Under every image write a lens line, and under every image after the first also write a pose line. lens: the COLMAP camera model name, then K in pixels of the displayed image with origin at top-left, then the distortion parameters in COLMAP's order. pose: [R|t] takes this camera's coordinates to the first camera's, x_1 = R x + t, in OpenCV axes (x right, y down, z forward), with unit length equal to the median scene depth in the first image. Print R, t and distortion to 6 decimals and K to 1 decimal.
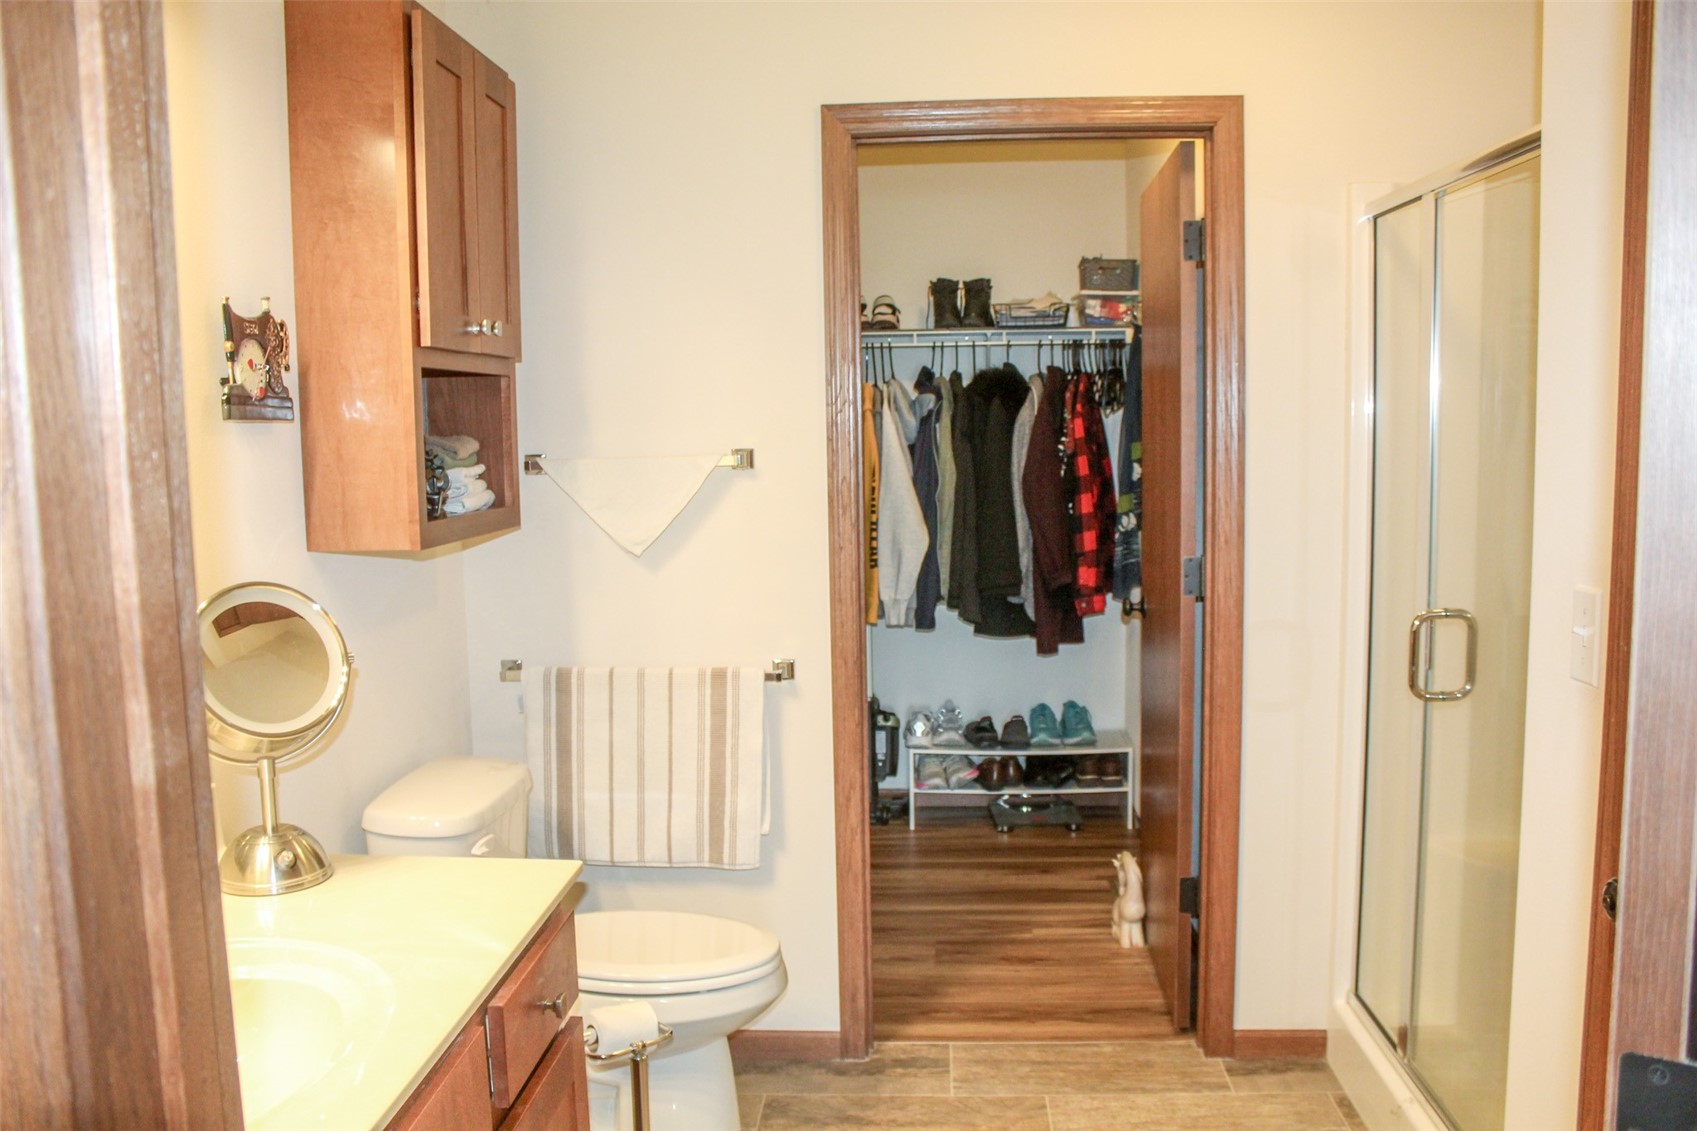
lens RADIAL K [[1411.7, 0, 857.3], [0, 1411.7, 564.6], [0, 0, 1]] dist [-0.104866, 0.075935]
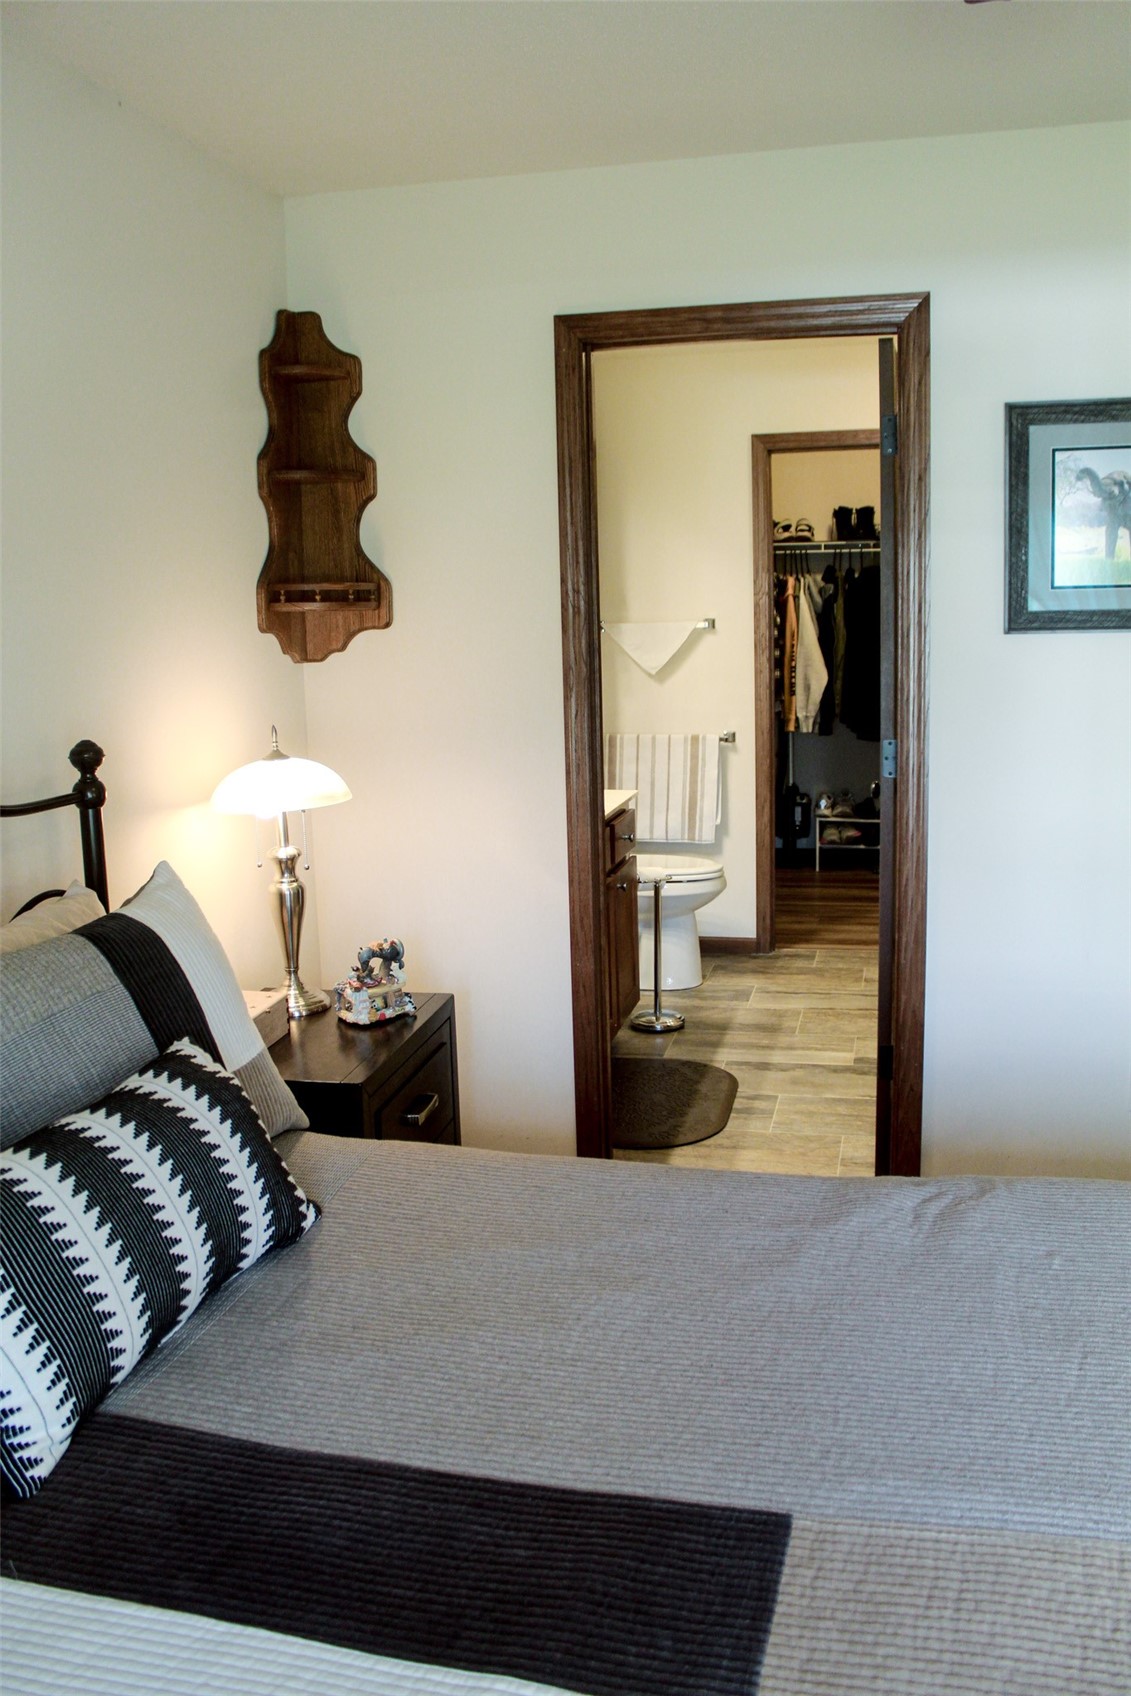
lens RADIAL K [[1410.9, 0, 567.1], [0, 1410.9, 850.5], [0, 0, 1]] dist [-0.104866, 0.075935]
pose [[0.983339, 0.025347, -0.180004, 0.062389], [-0.010793, 0.996625, 0.081380, 0.061146], [0.181459, -0.078082, 0.980294, -0.725041]]
